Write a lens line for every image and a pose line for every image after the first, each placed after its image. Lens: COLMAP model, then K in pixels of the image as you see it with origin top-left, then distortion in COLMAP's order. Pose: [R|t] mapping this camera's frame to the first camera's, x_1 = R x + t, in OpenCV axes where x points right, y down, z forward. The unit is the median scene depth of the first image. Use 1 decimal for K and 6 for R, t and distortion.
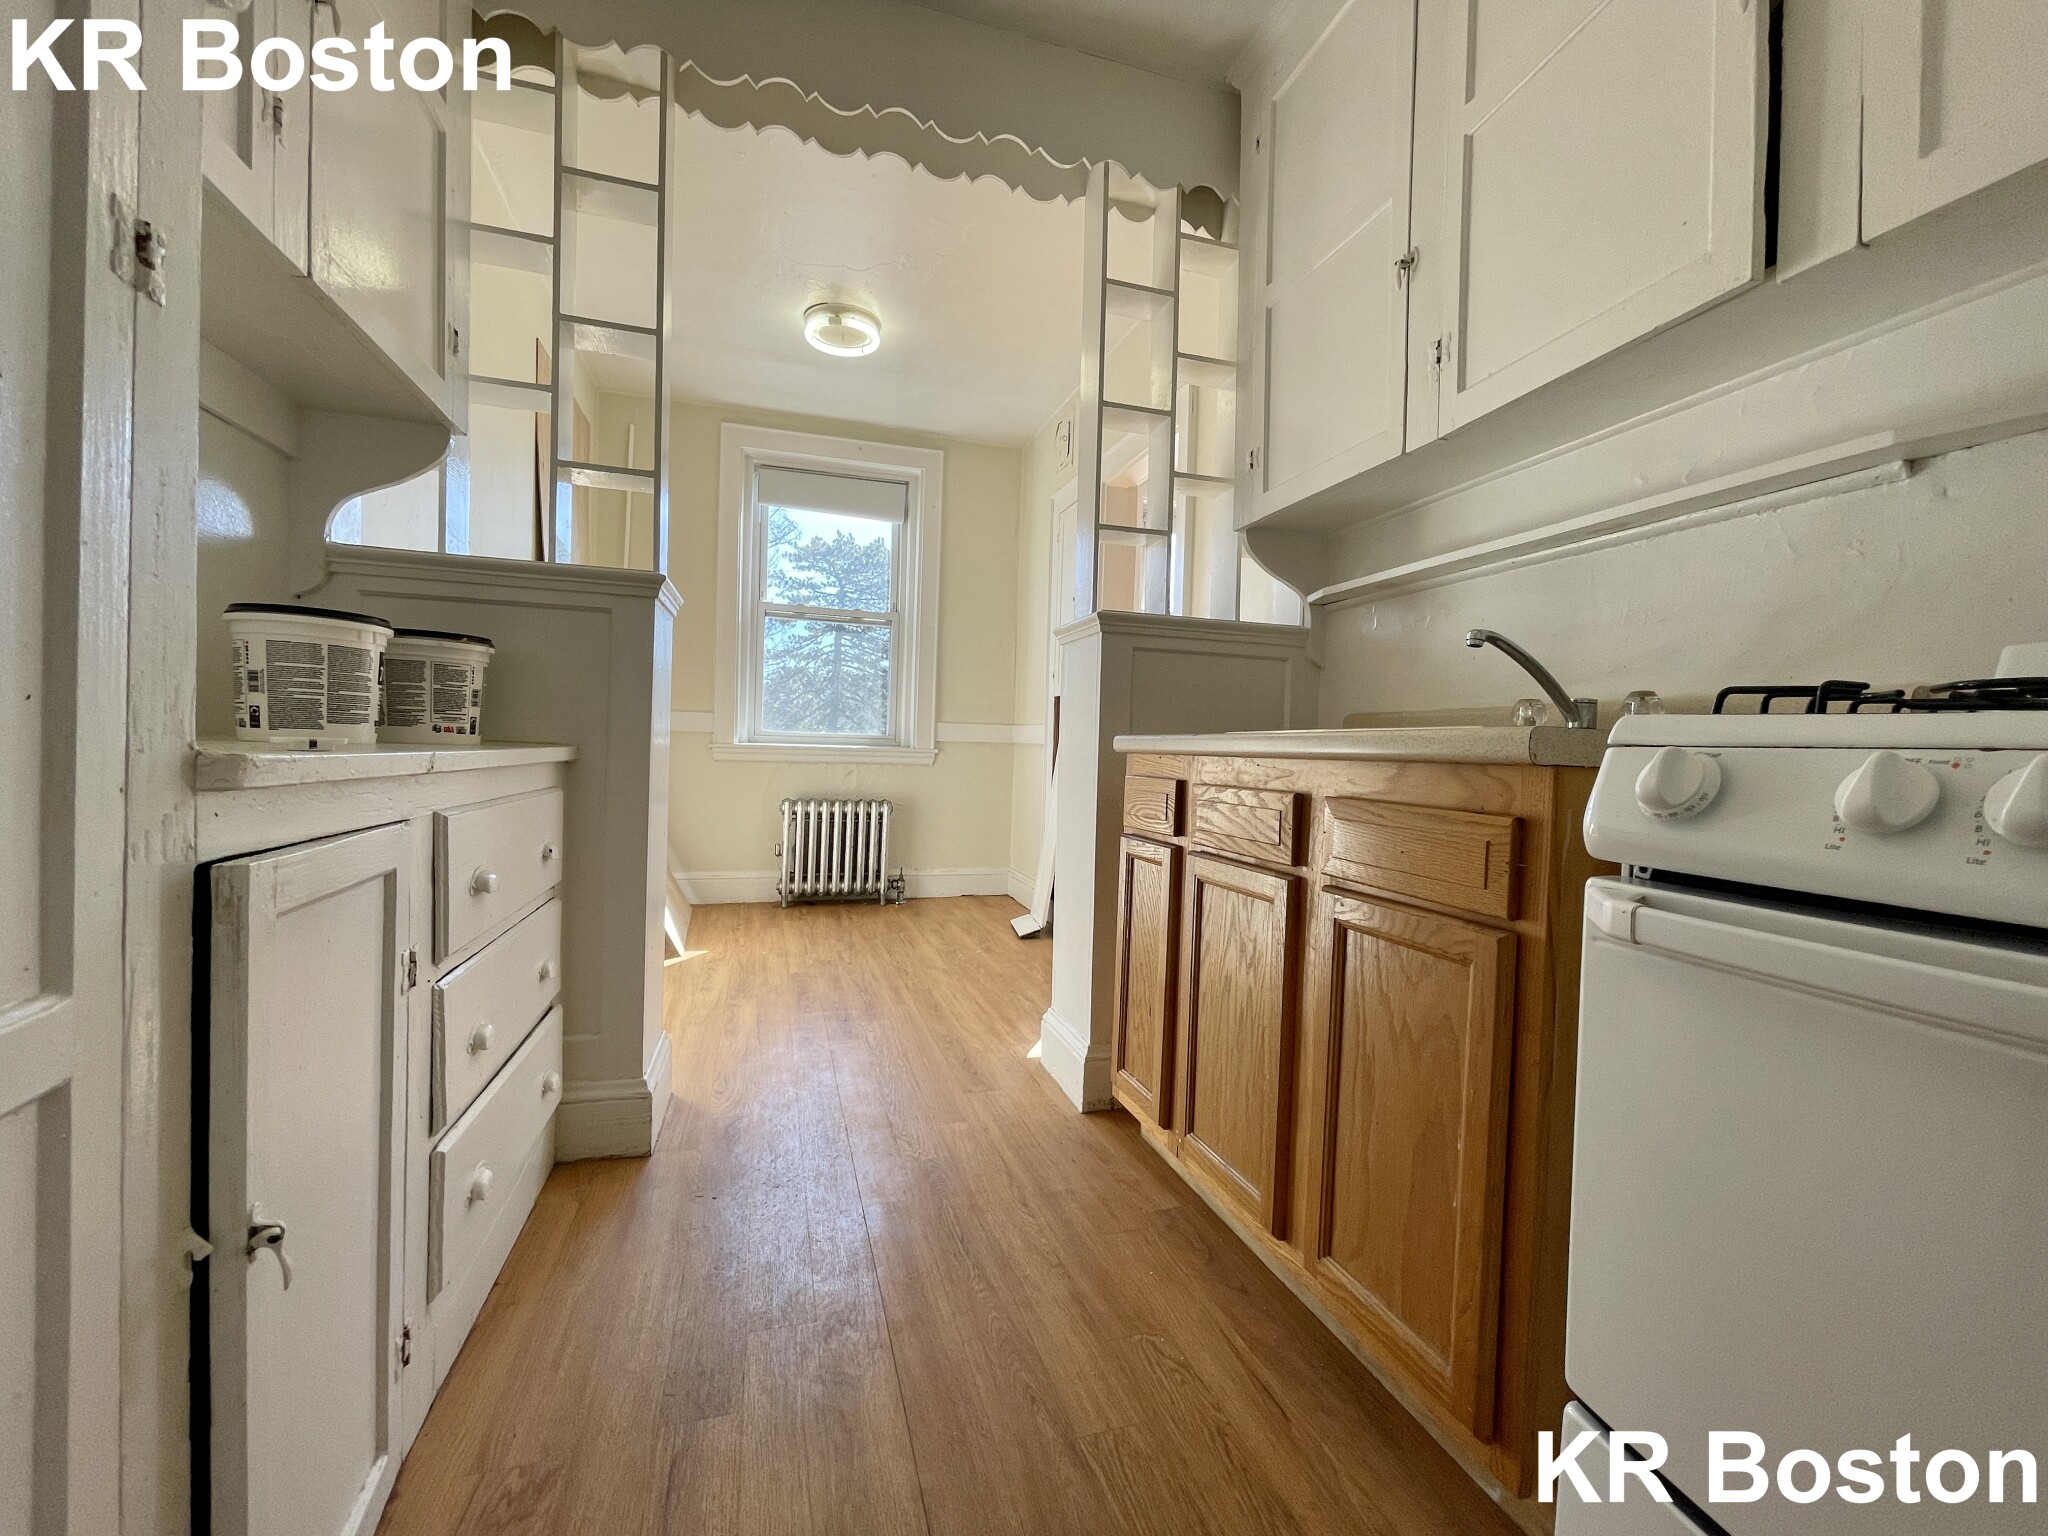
lens RADIAL K [[833.2, 0, 1018.5], [0, 833.2, 763.3], [0, 0, 1]] dist [-0.004036, 0.000016]
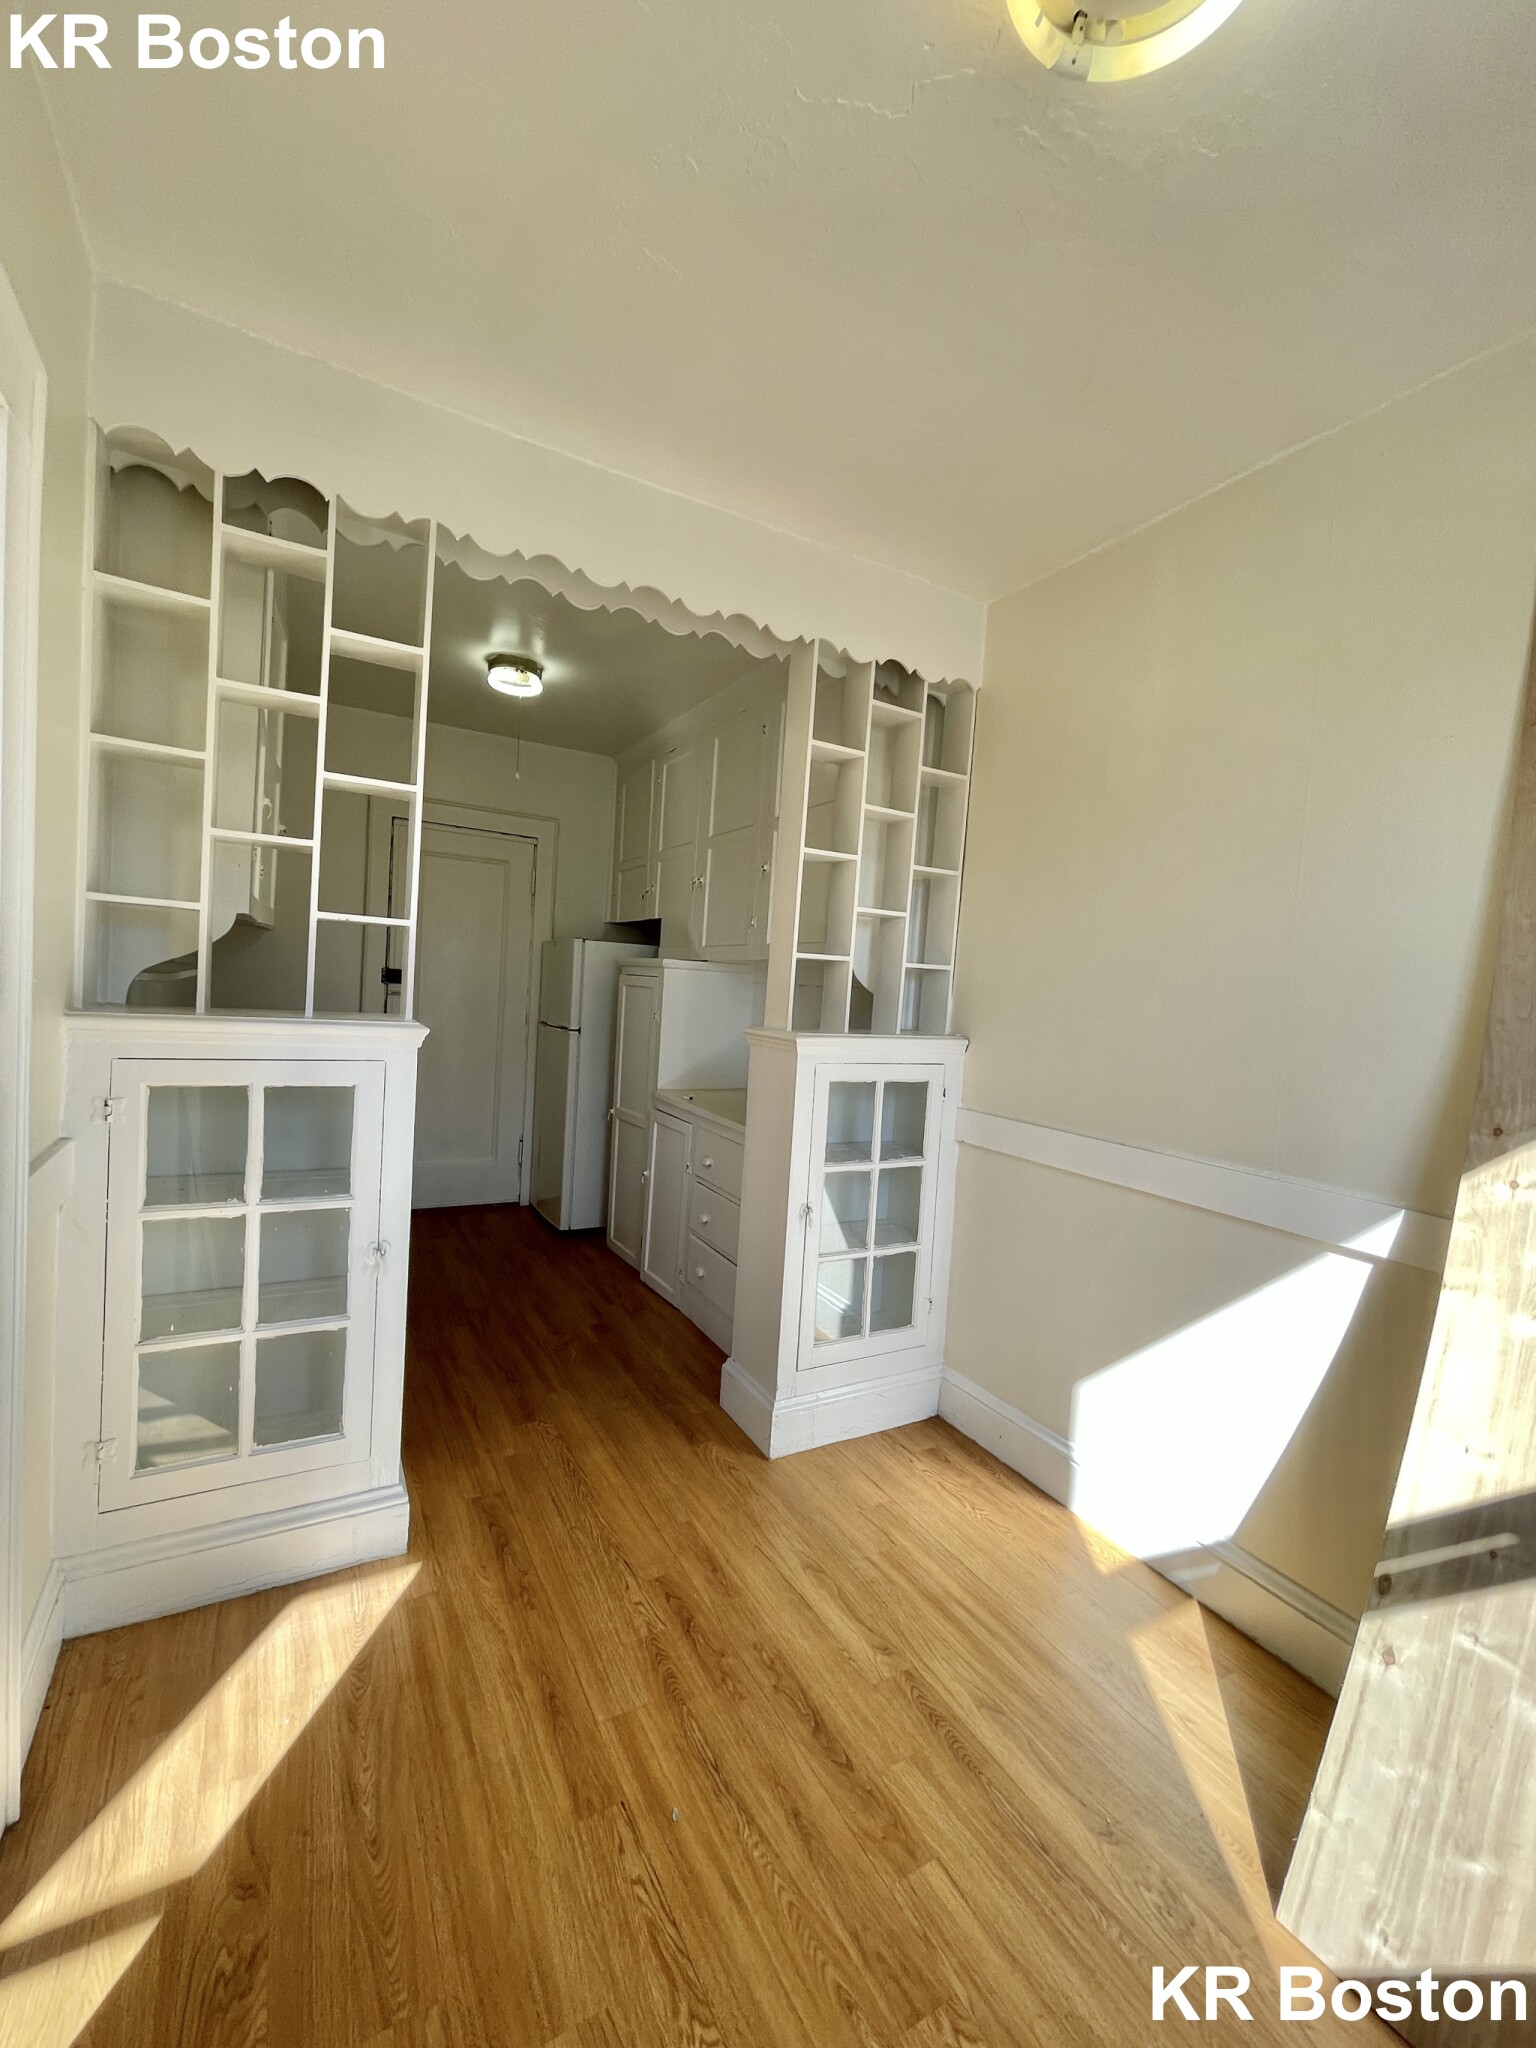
lens RADIAL K [[833.2, 0, 764.6], [0, 833.2, 1021.9], [0, 0, 1]] dist [-0.004036, 0.000016]
pose [[-0.970912, -0.083943, -0.224241, -0.046830], [-0.099536, 0.993275, 0.059143, -0.129221], [0.217768, 0.079743, -0.972737, 0.973614]]
